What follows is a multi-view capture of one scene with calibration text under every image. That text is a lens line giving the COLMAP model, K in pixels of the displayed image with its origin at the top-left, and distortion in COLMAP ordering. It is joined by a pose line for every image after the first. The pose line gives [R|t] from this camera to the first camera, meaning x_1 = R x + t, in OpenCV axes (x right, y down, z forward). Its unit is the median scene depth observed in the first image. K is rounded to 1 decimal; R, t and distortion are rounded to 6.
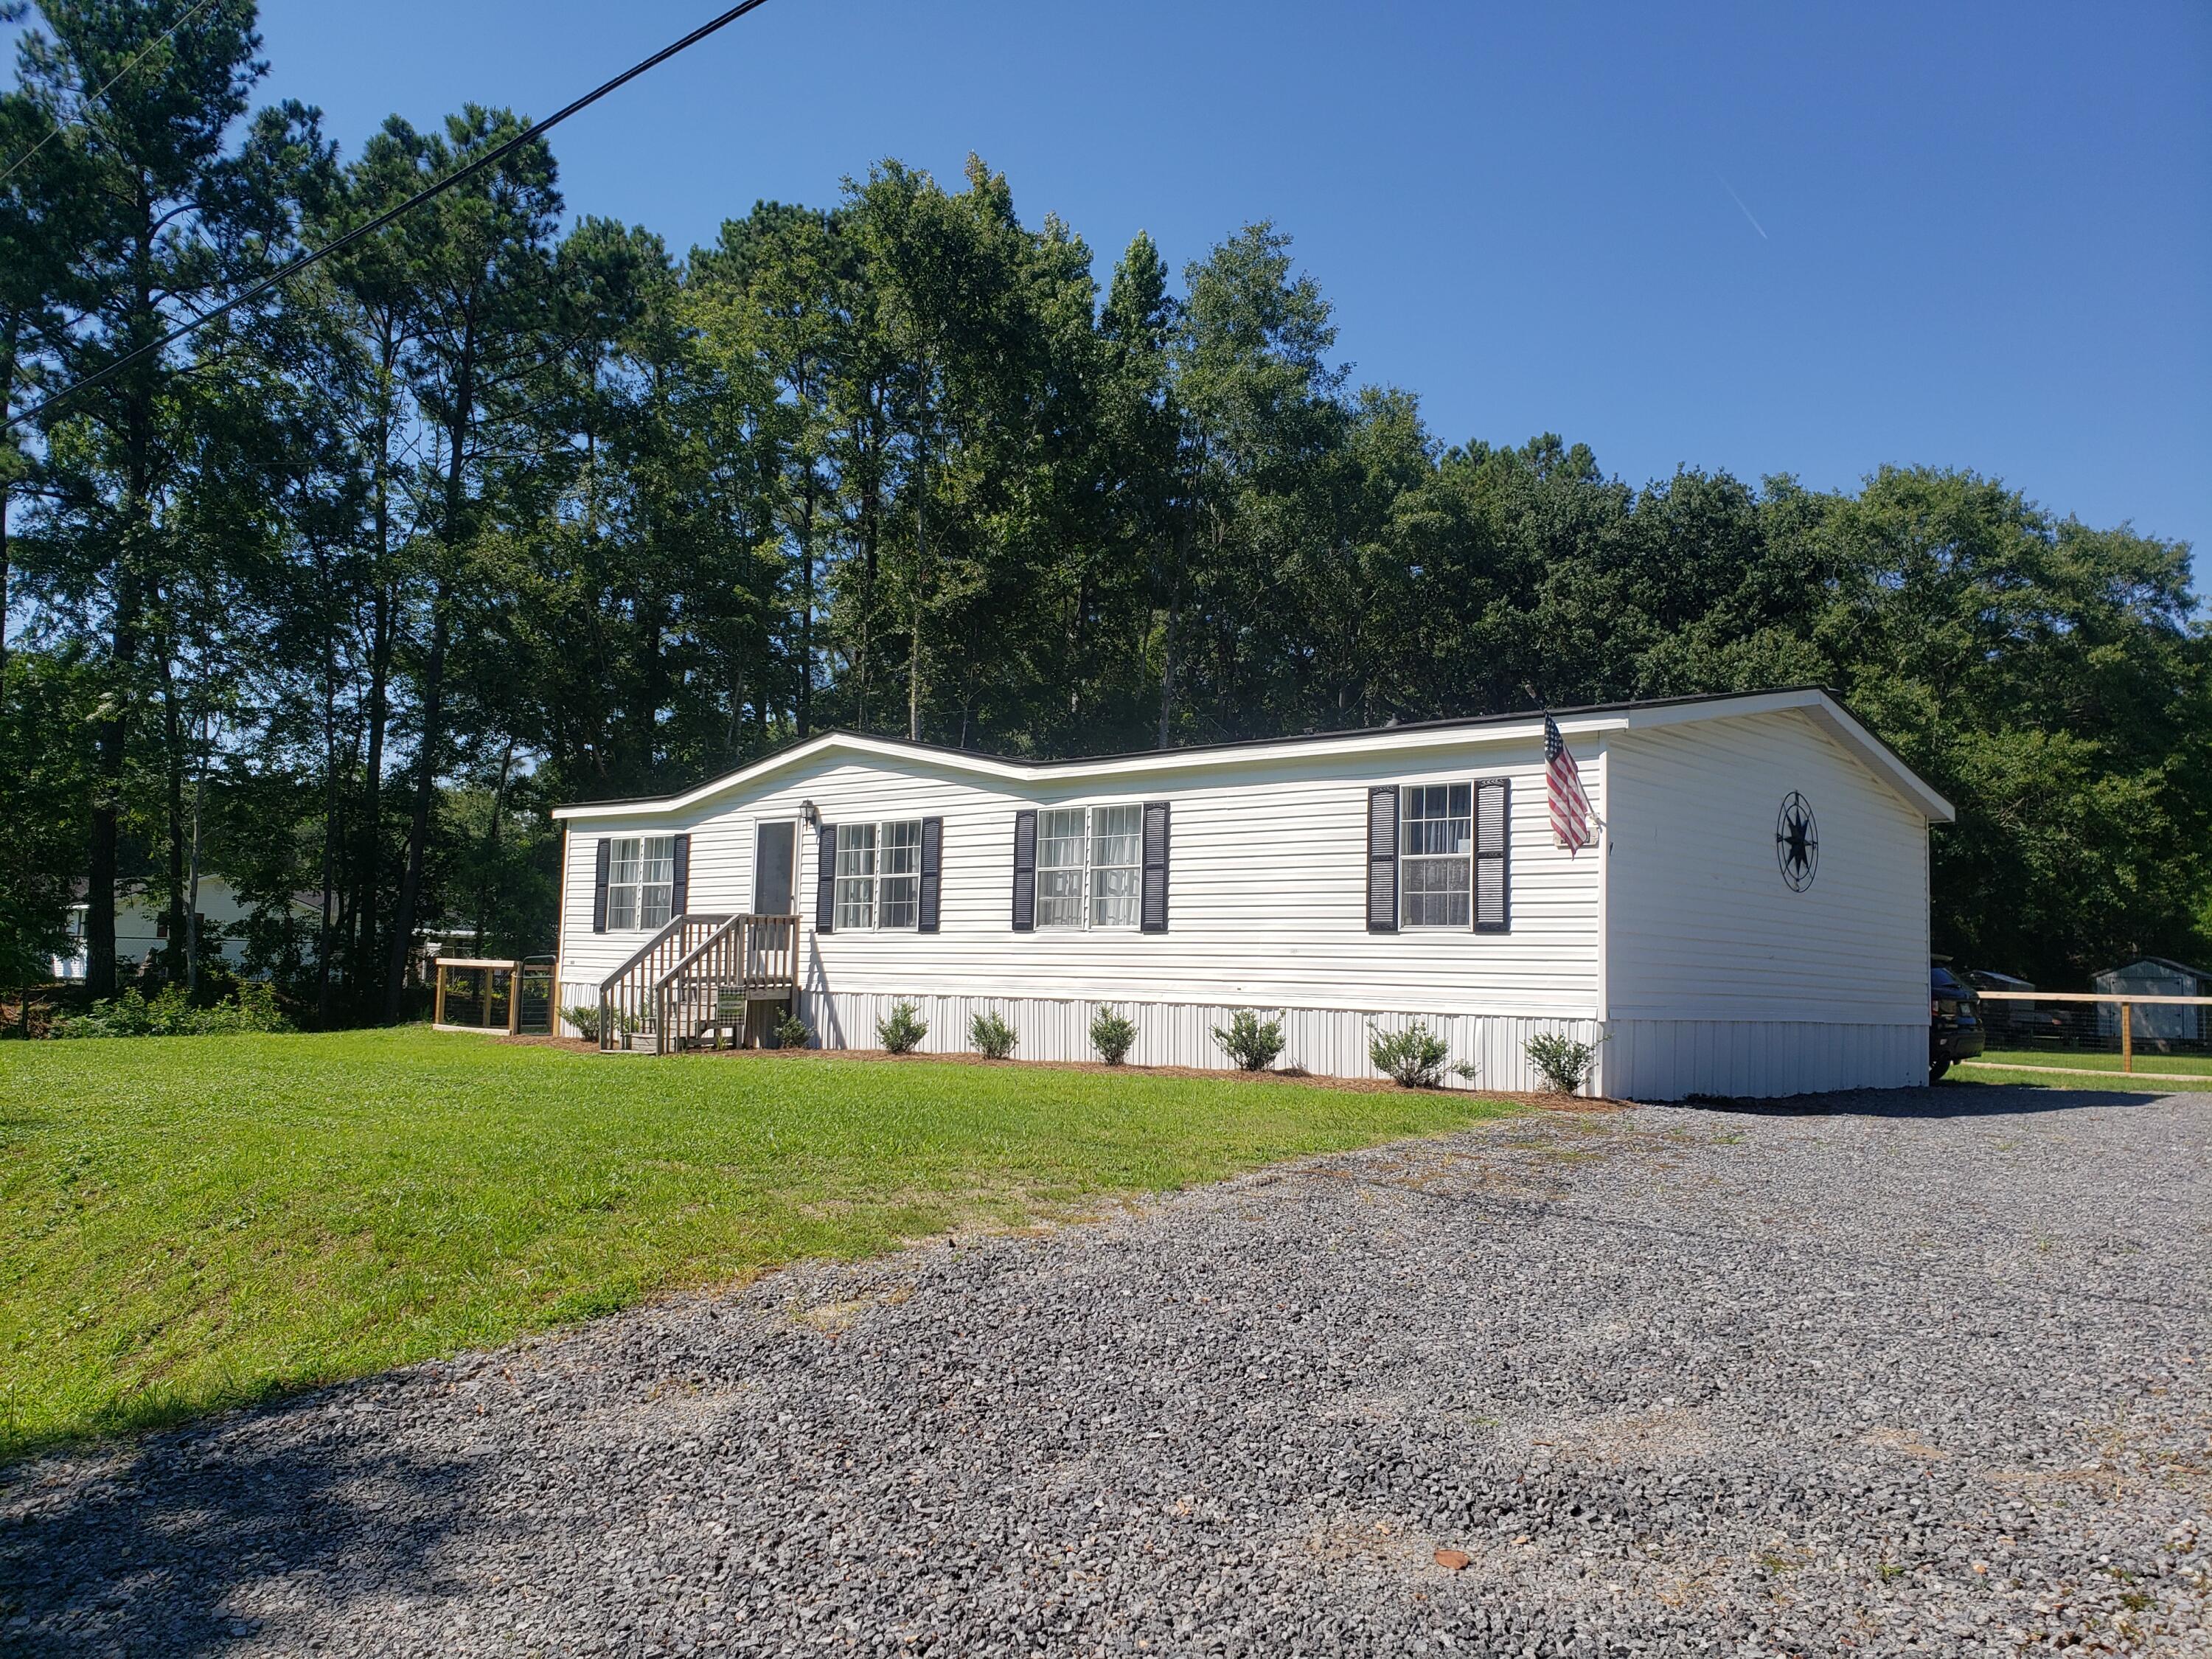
lens RADIAL K [[1713.0, 0, 1109.3], [0, 1713.0, 817.6], [0, 0, 1]] dist [0.101232, -0.183313]
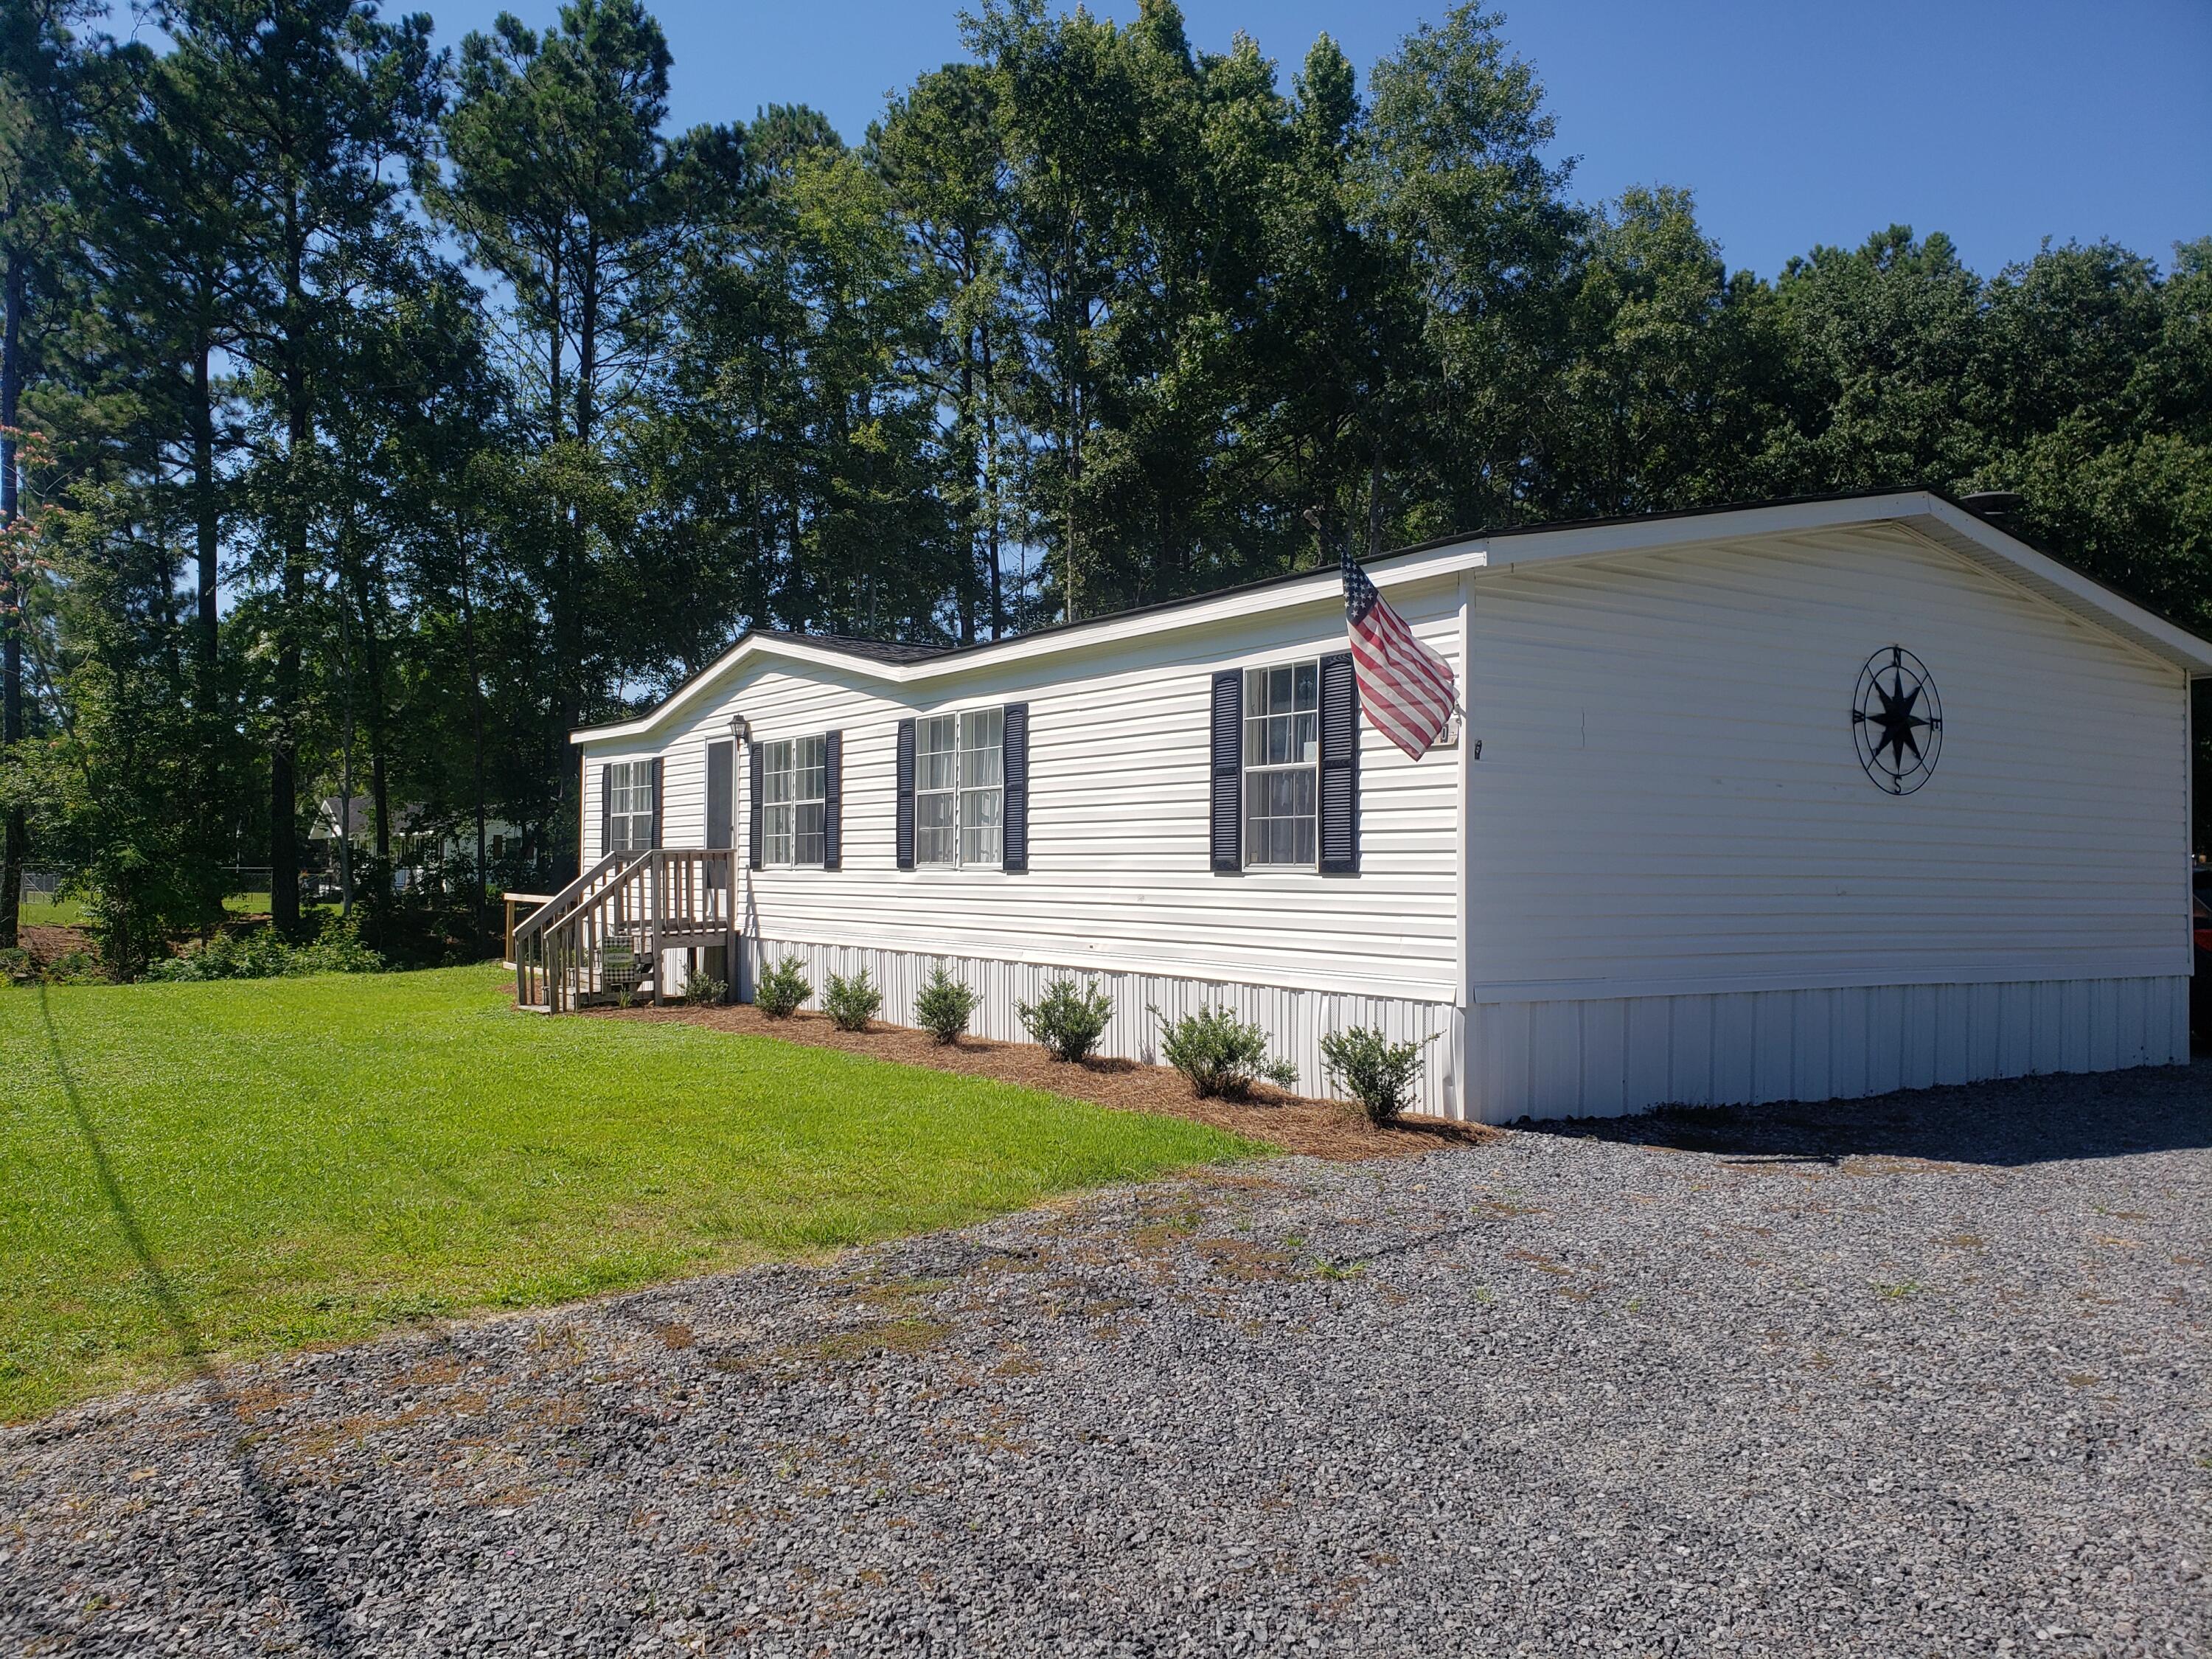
lens RADIAL K [[1717.6, 0, 1104.5], [0, 1717.6, 805.8], [0, 0, 1]] dist [-0.005901, 0.069246]
pose [[0.968690, -0.029505, -0.246515, 0.214791], [0.043129, 0.997815, 0.050049, -0.000032], [0.244499, -0.059114, 0.967846, 0.214439]]
